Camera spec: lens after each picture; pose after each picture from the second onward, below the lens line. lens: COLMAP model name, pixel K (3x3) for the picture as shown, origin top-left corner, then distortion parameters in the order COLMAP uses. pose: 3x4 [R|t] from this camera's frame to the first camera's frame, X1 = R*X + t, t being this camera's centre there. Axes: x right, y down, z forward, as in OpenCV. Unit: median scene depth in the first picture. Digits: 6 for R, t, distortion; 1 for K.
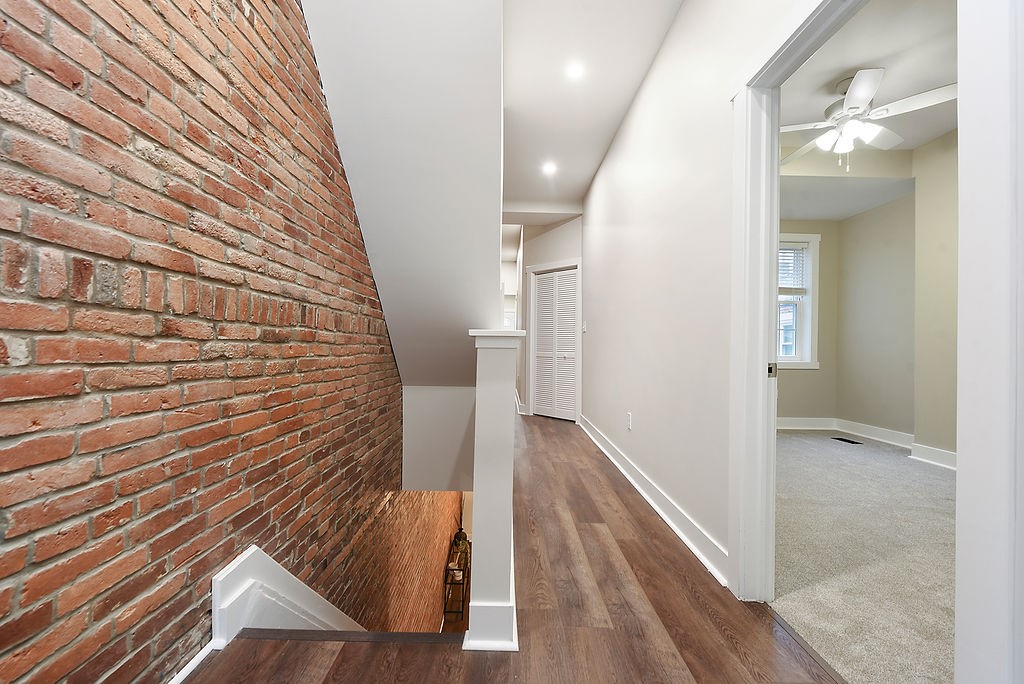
lens RADIAL K [[410.2, 0, 507.0], [0, 410.2, 345.6], [0, 0, 1]] dist [-0.000353, -0.005130]
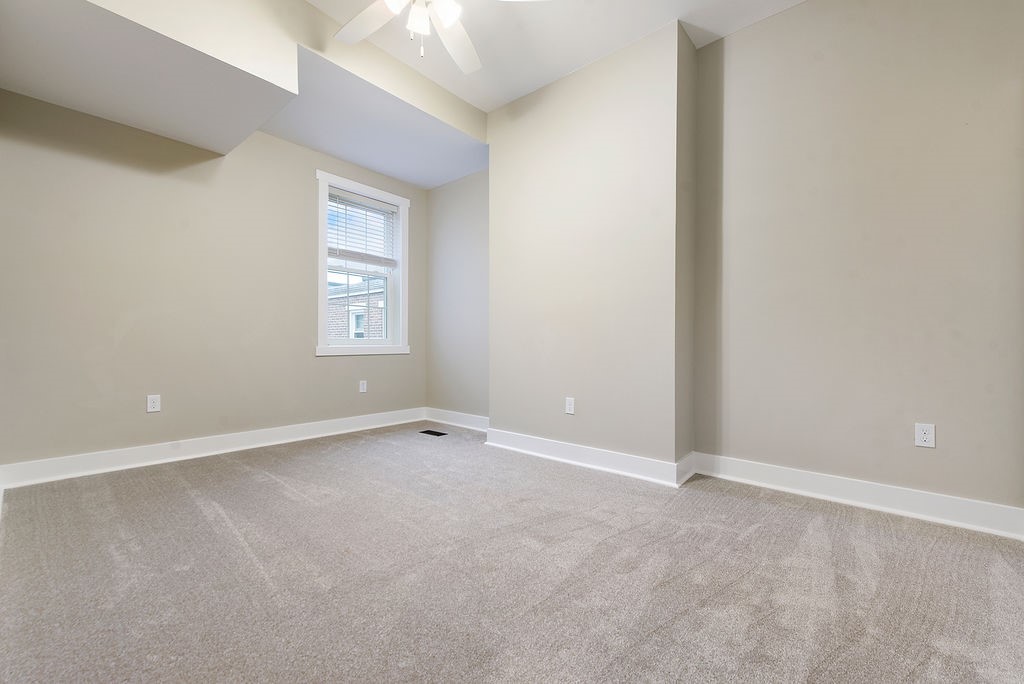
lens RADIAL K [[410.2, 0, 507.0], [0, 410.2, 345.6], [0, 0, 1]] dist [-0.000353, -0.005130]
pose [[0.664056, -0.015394, 0.747524, 0.244329], [0.004940, 0.999857, 0.016201, 0.027369], [-0.747666, -0.007065, 0.664037, 0.259893]]
